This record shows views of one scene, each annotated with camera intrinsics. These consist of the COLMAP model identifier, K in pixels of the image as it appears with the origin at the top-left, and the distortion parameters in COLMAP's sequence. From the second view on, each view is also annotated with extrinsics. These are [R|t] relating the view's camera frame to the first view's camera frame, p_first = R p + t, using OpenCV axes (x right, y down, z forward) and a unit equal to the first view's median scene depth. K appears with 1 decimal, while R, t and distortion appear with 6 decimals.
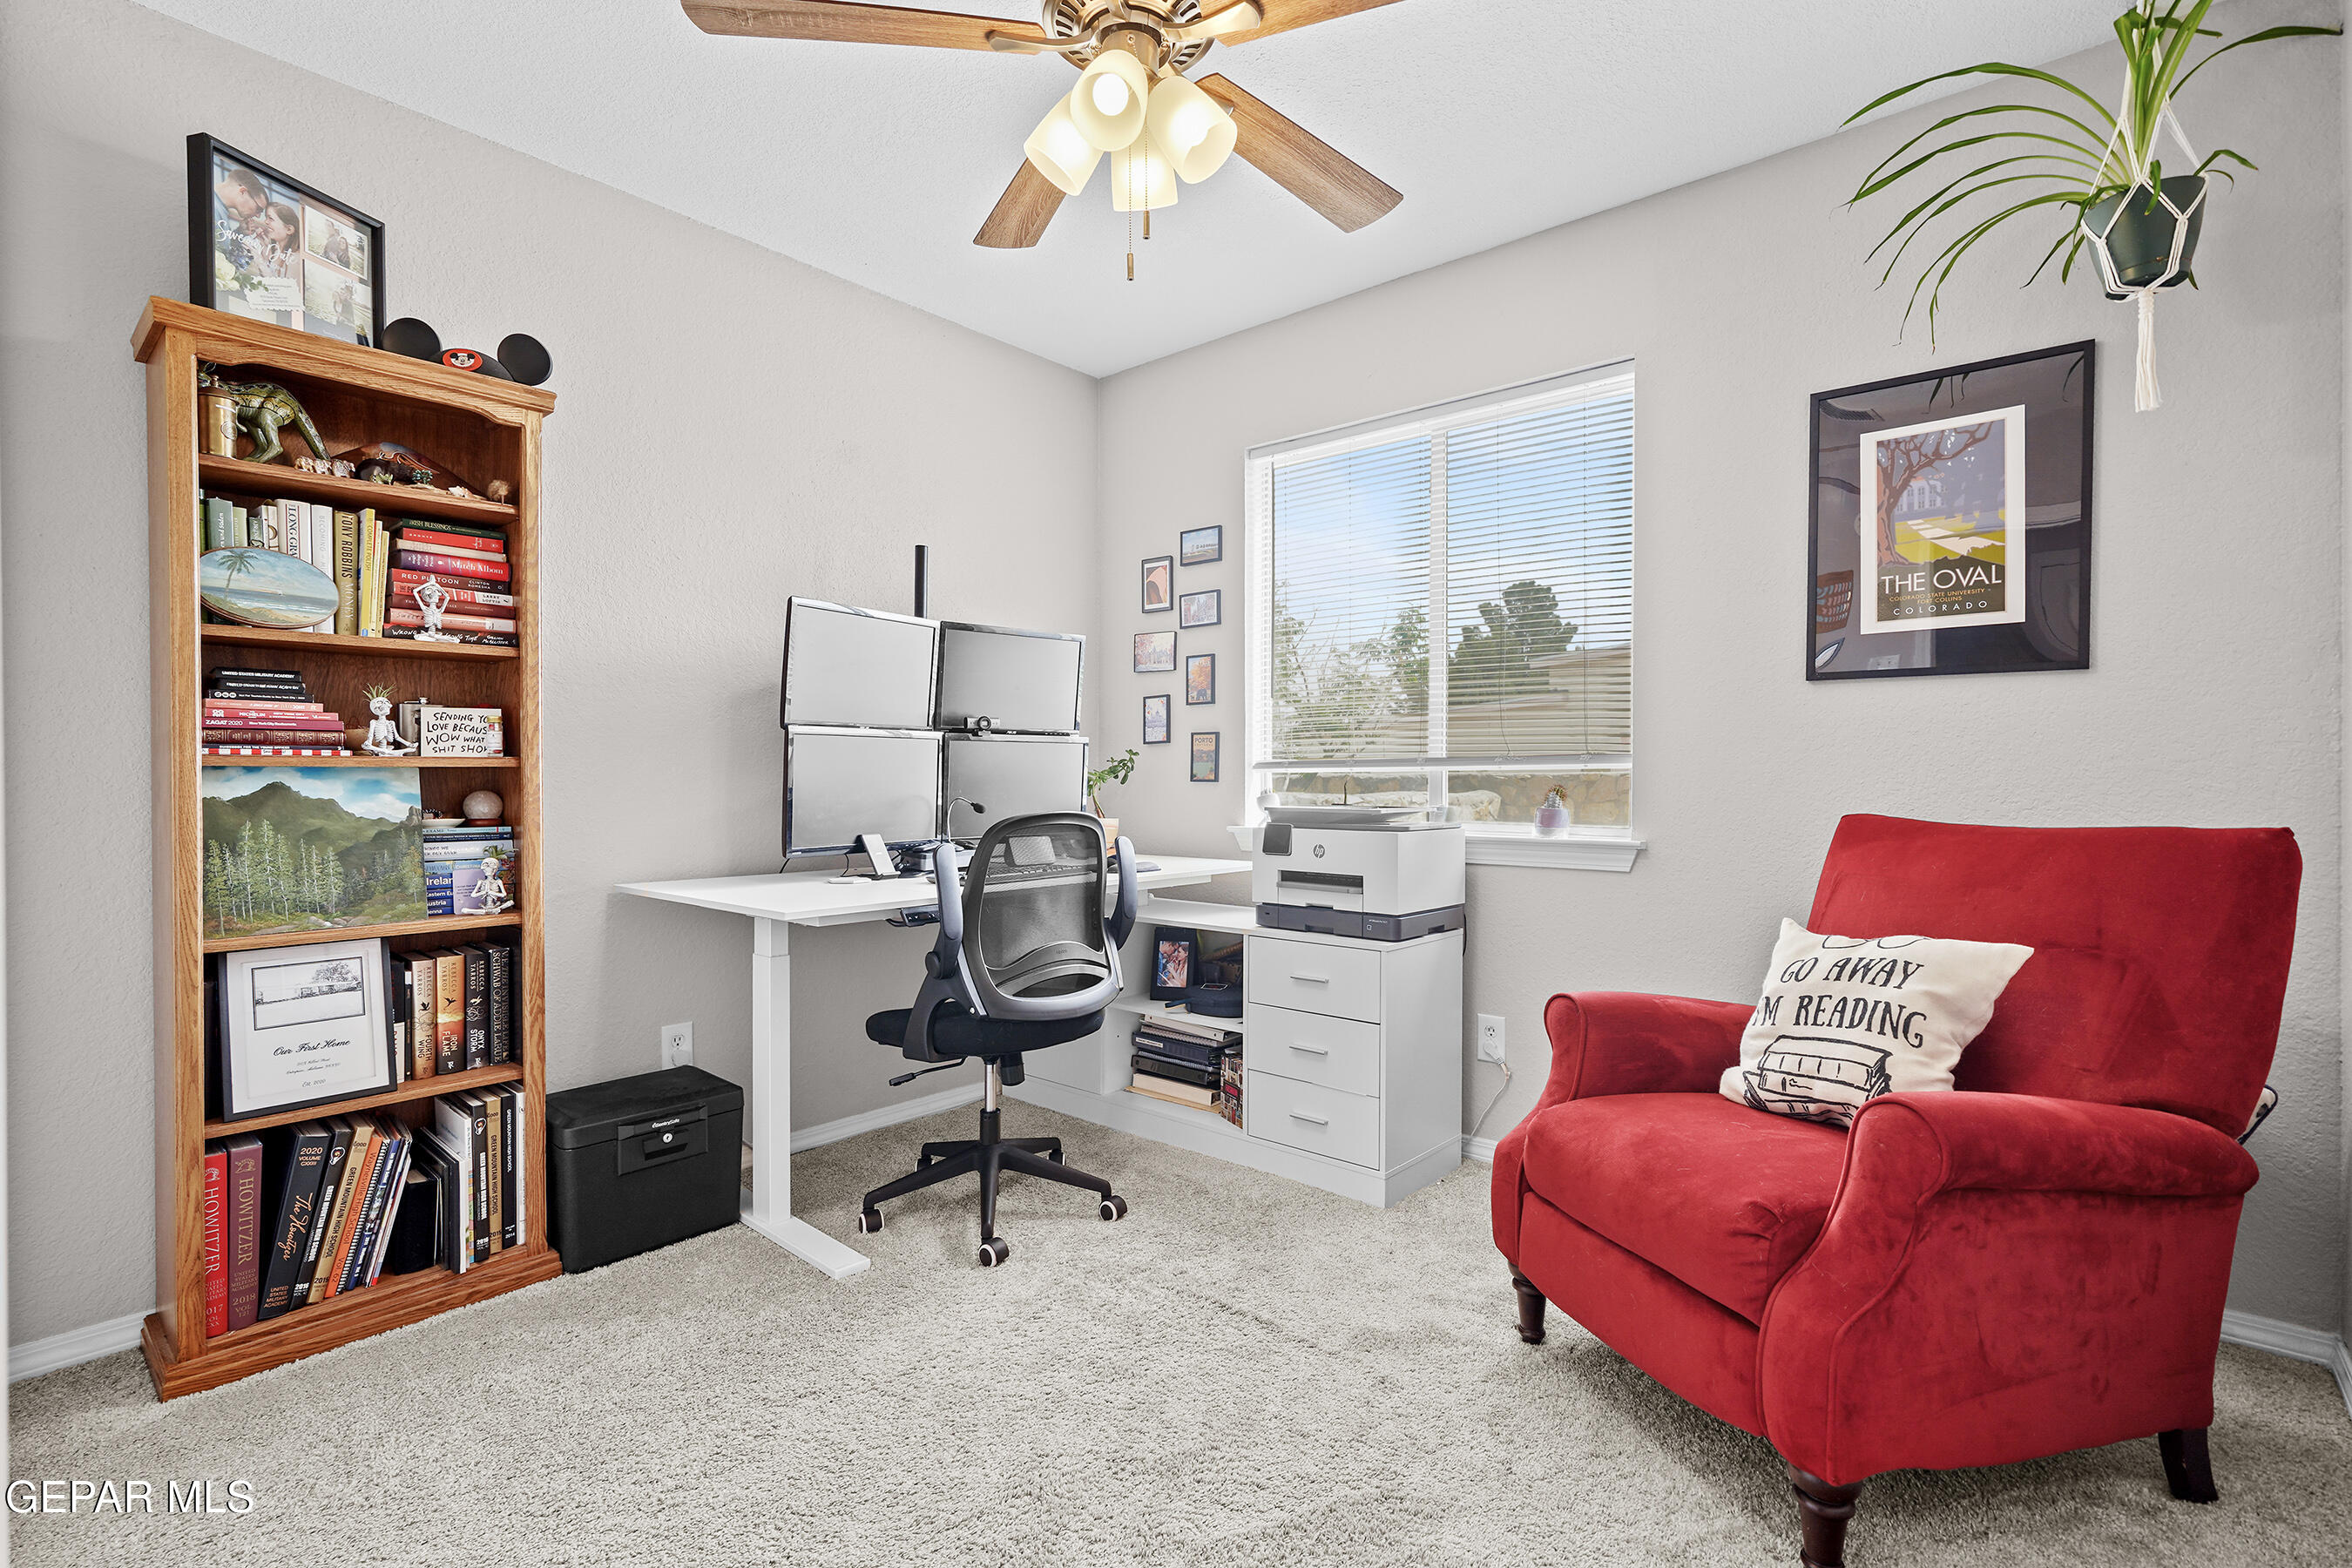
lens RADIAL K [[1079.3, 0, 1189.0], [0, 1079.3, 779.5], [0, 0, 1]] dist [-0.000095, 0.000037]
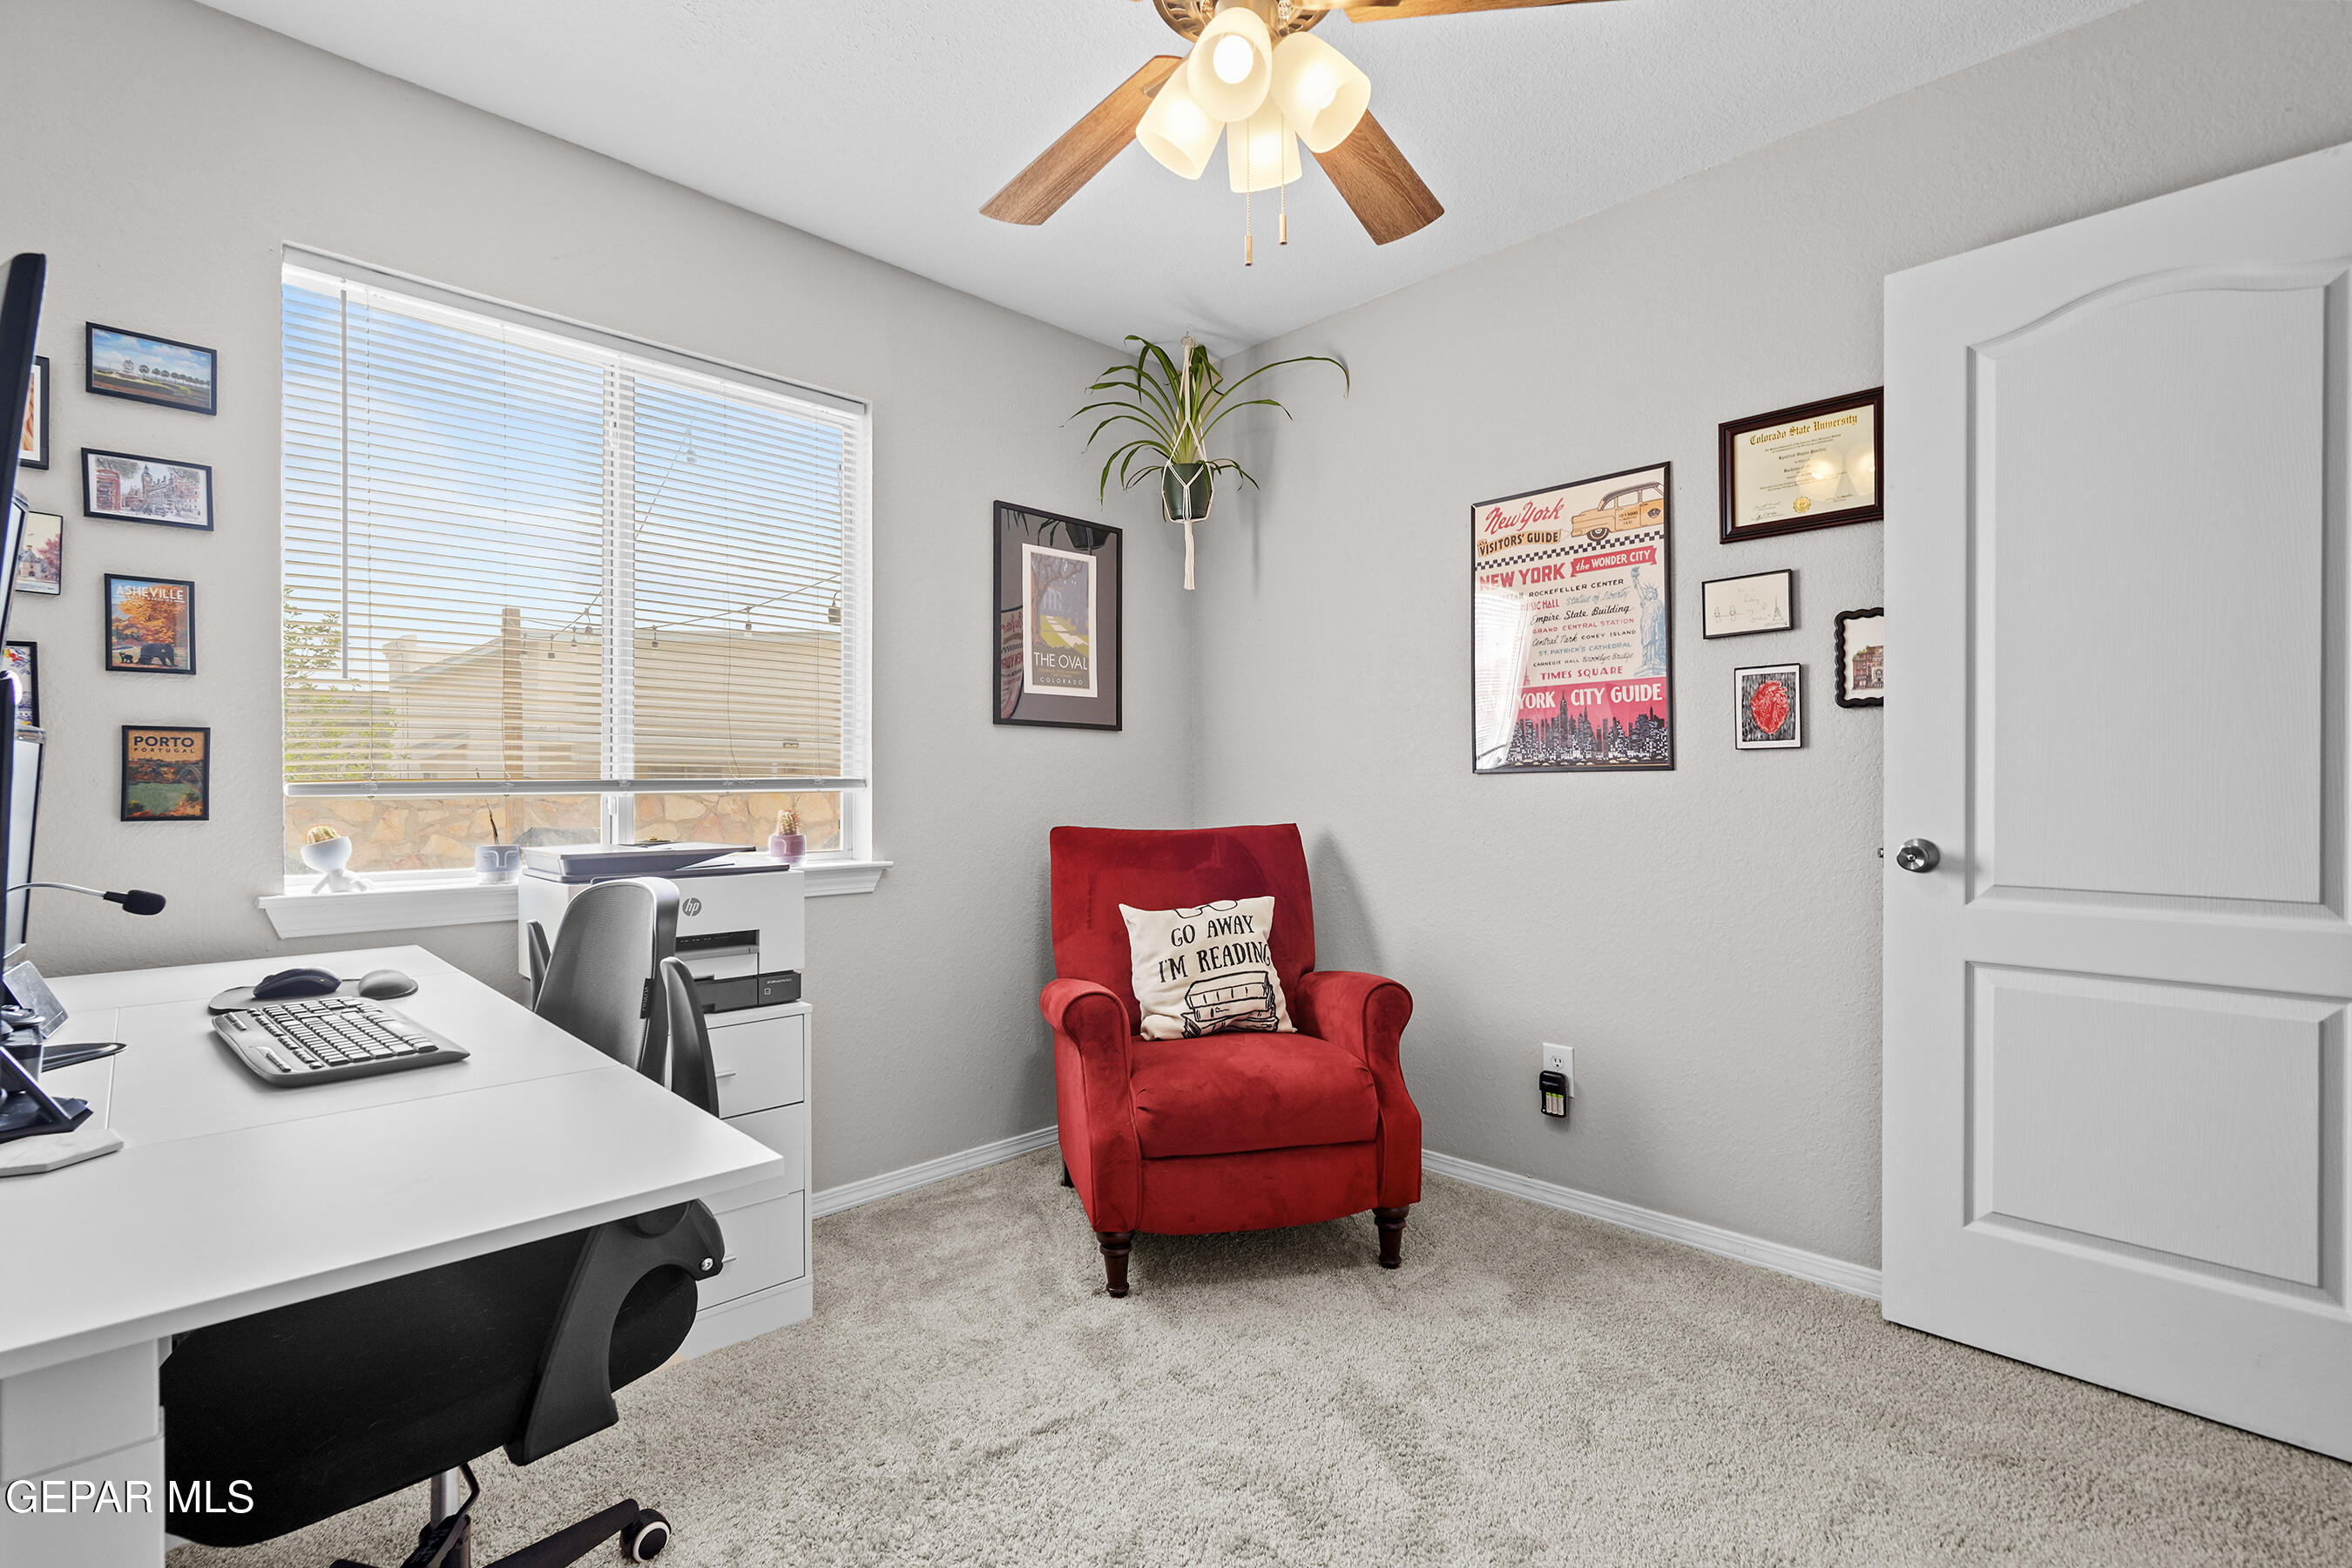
lens RADIAL K [[1079.3, 0, 1185.1], [0, 1079.3, 774.4], [0, 0, 1]] dist [-0.000095, 0.000037]
pose [[0.095368, 0.007297, 0.995415, -0.705804], [0.002115, 0.999969, -0.007533, -0.023493], [-0.995440, 0.002824, 0.095349, 0.691506]]
